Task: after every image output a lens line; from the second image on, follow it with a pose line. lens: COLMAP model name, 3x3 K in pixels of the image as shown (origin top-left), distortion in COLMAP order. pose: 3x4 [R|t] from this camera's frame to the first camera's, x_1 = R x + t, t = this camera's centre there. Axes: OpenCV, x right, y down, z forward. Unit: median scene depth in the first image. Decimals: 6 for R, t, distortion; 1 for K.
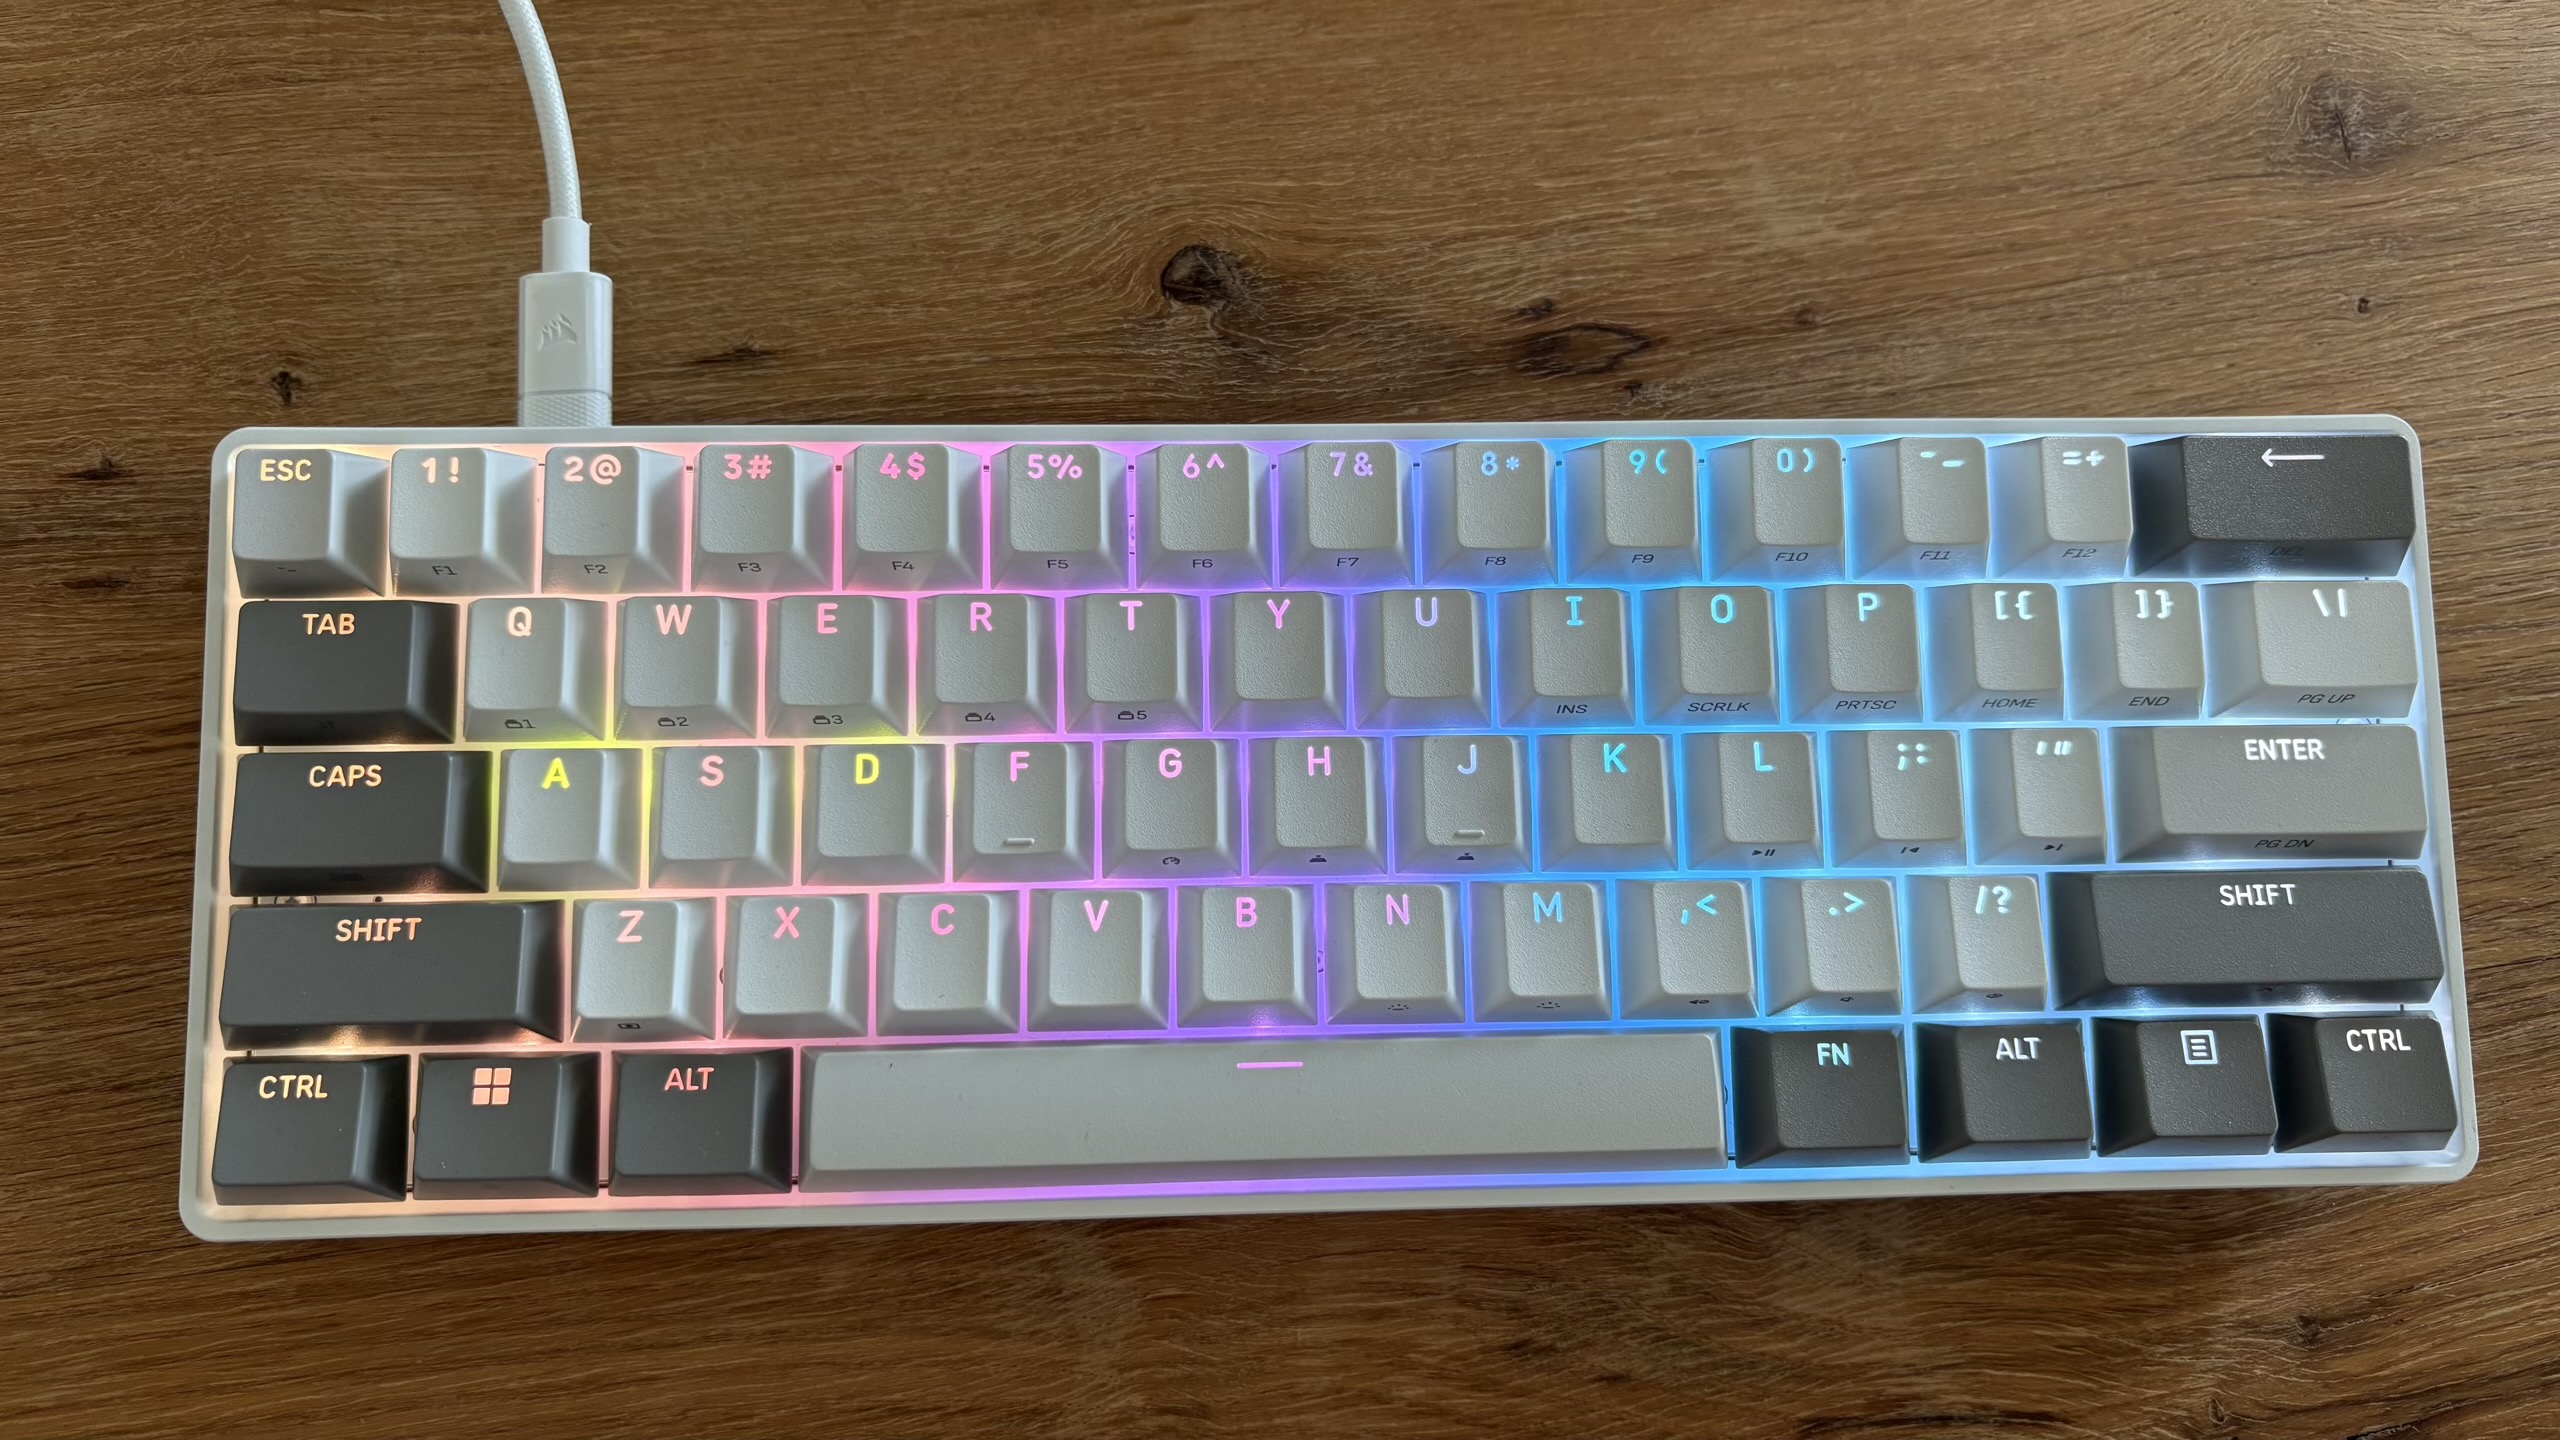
lens RADIAL K [[2003.5, 0, 1275.6], [0, 2003.5, 705.8], [0, 0, 1]] dist [-0.002945, -0.006743]
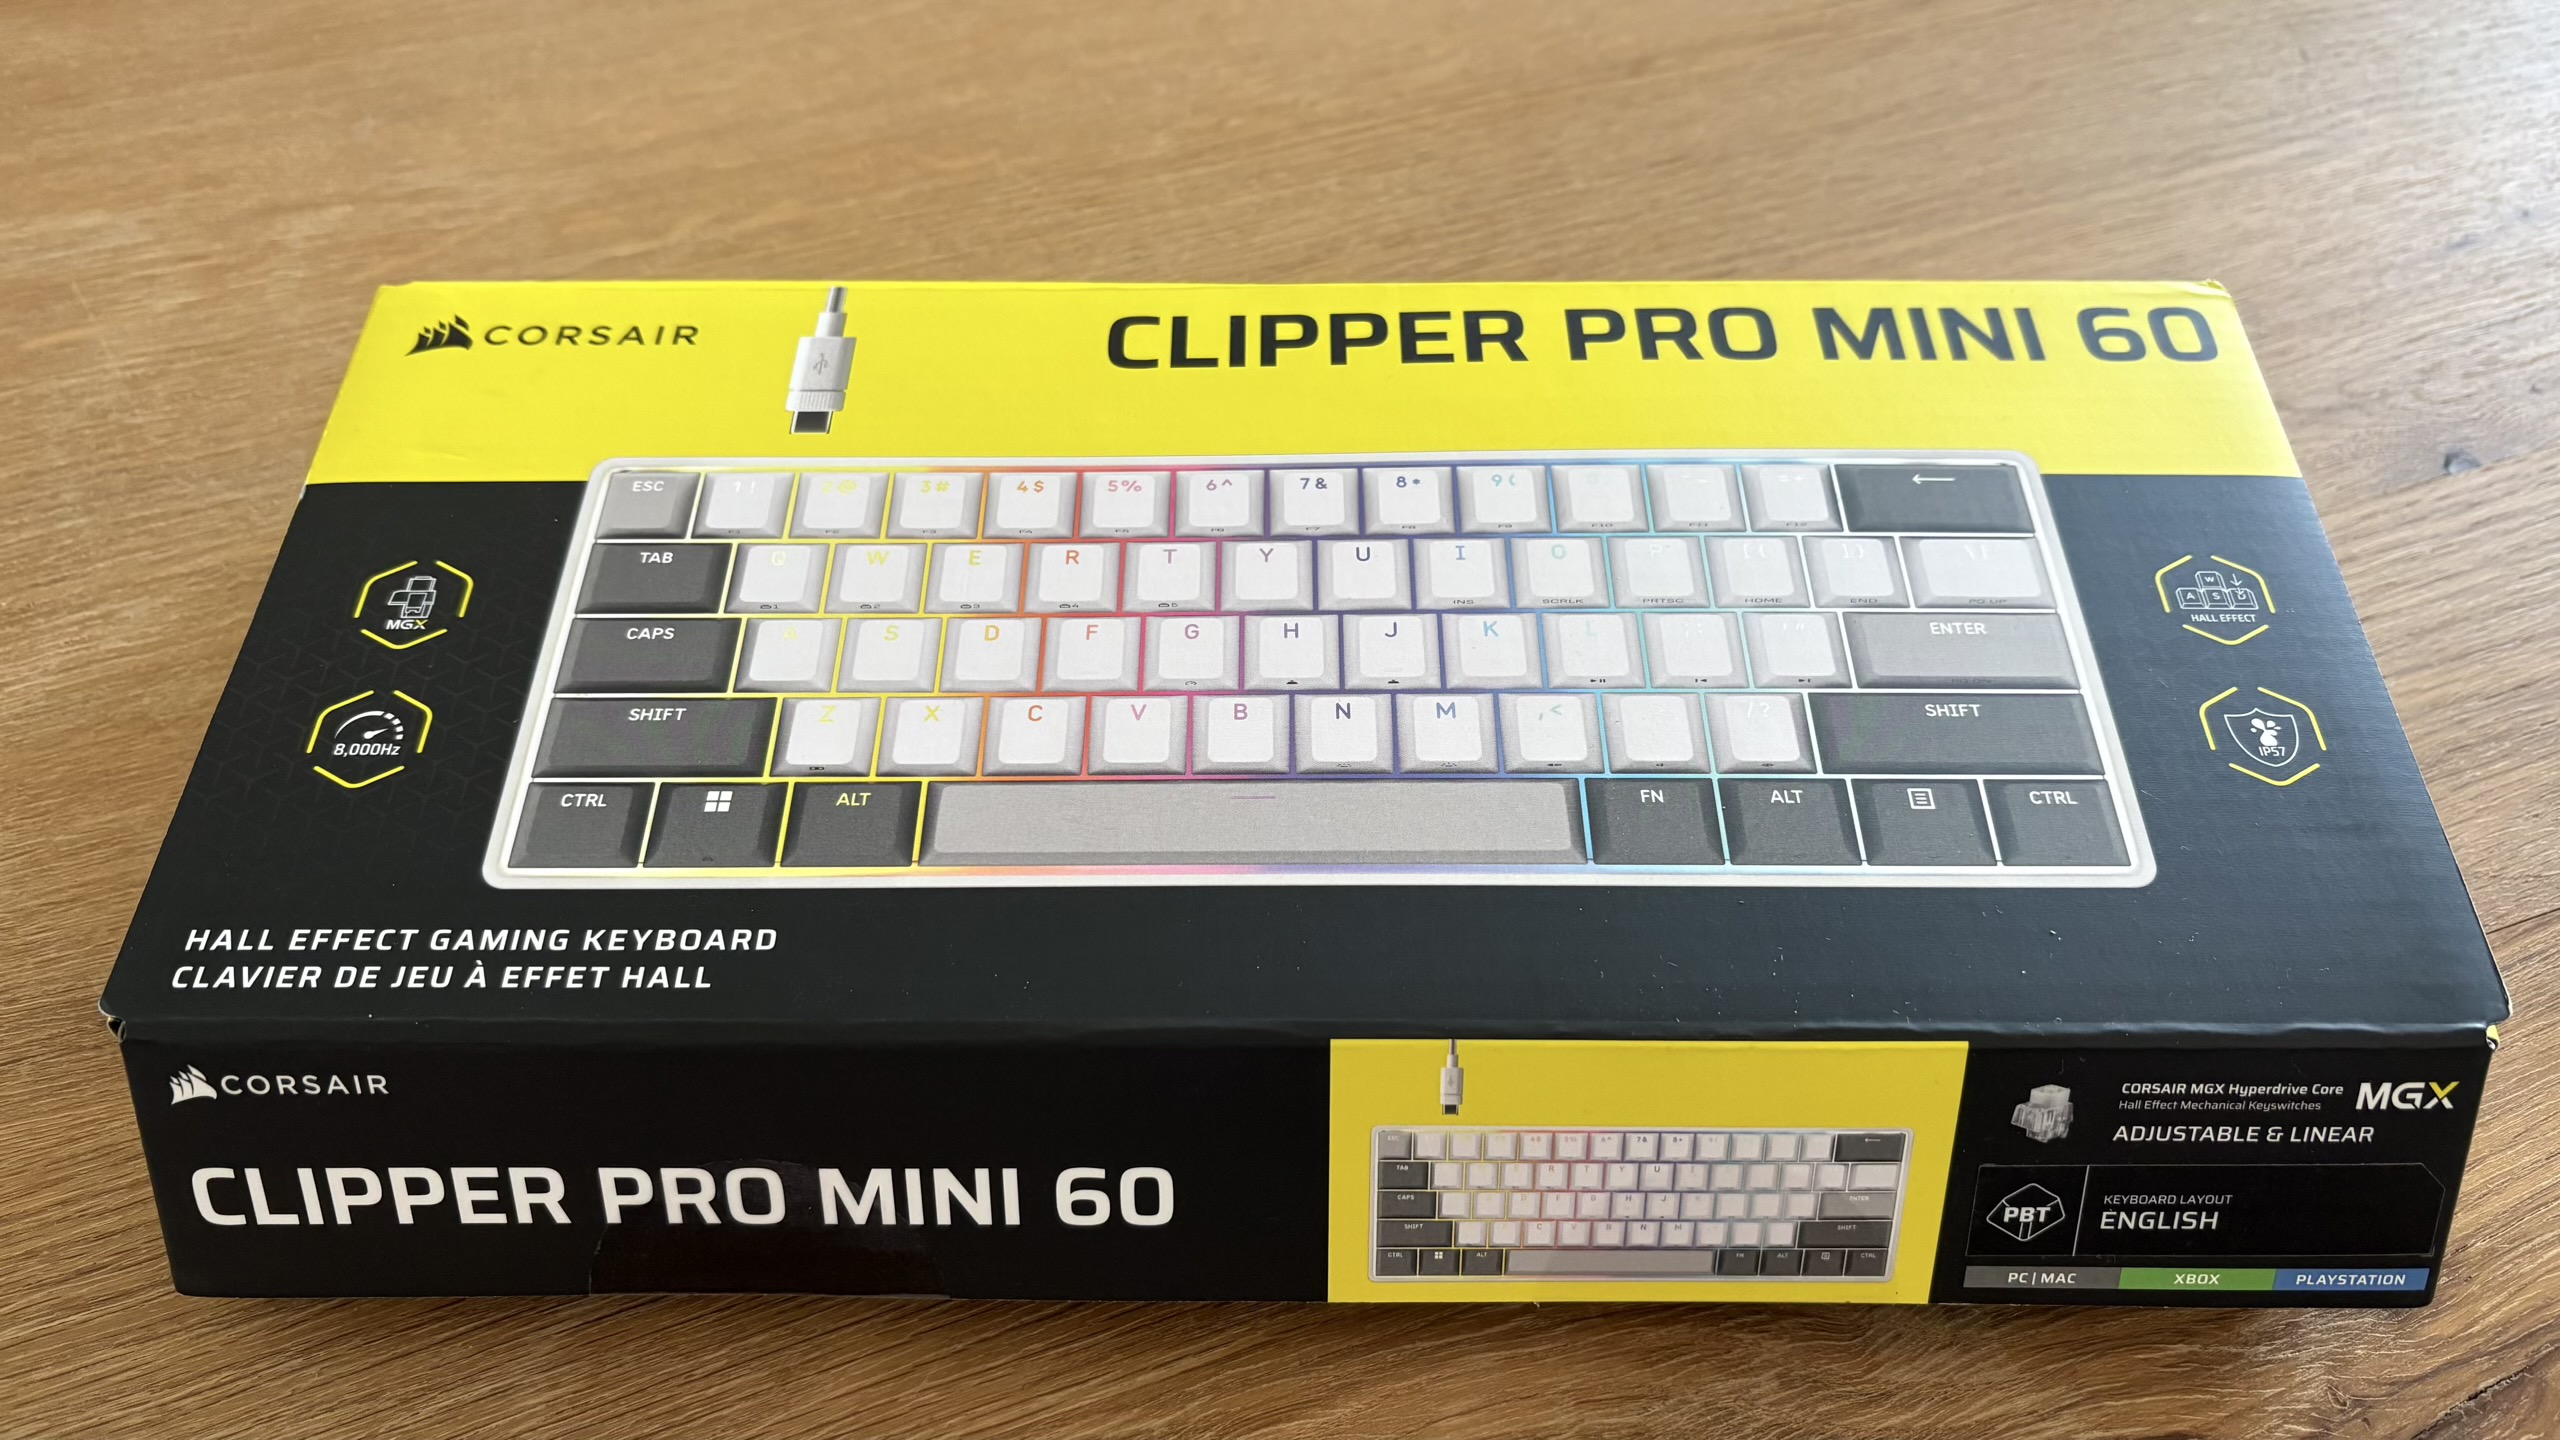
lens RADIAL K [[1974.8, 0, 1273.1], [0, 1974.8, 718.5], [0, 0, 1]] dist [0.037823, -0.060904]
pose [[0.979871, -0.182670, 0.080526, -0.073846], [0.199588, 0.887995, -0.414281, 0.356802], [0.004170, 0.422014, 0.906580, -0.055355]]
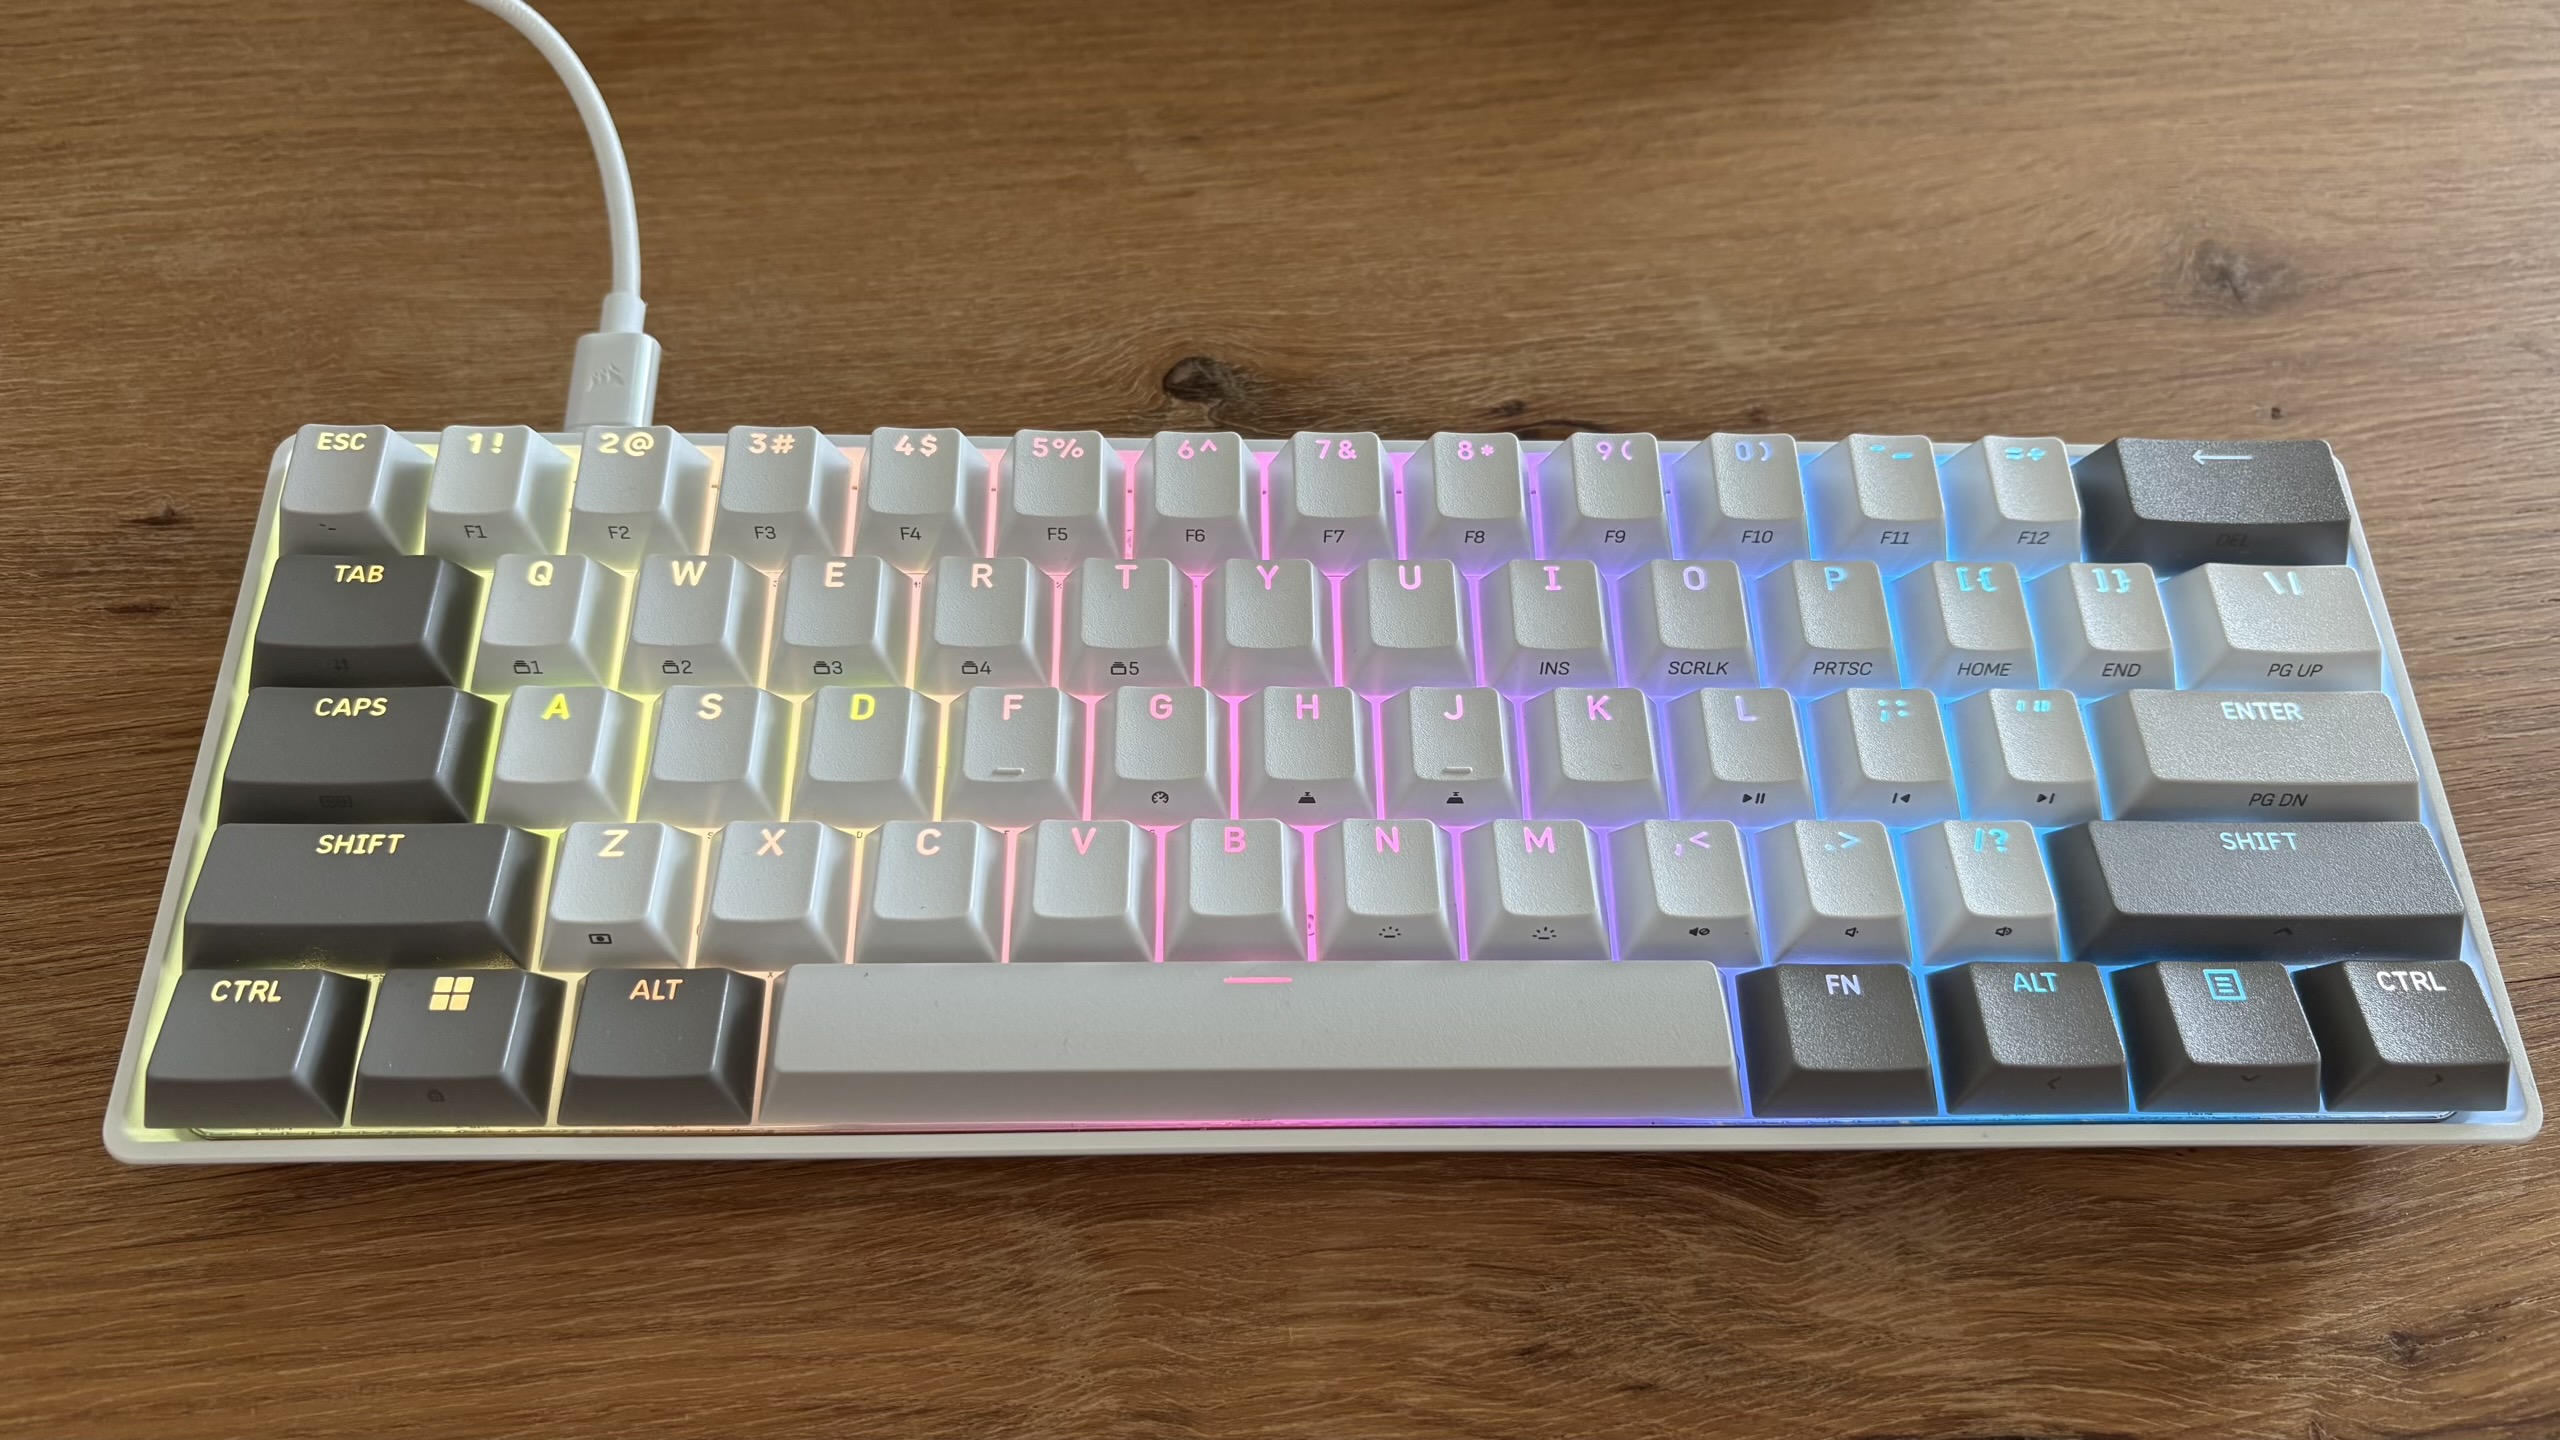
lens RADIAL K [[1996.7, 0, 1269.6], [0, 1996.7, 718.1], [0, 0, 1]] dist [-0.000826, -0.009633]
pose [[0.999962, -0.002938, -0.008217, 0.010218], [-0.000124, 0.936761, -0.349969, 0.364711], [0.008725, 0.349956, 0.936725, 0.050138]]
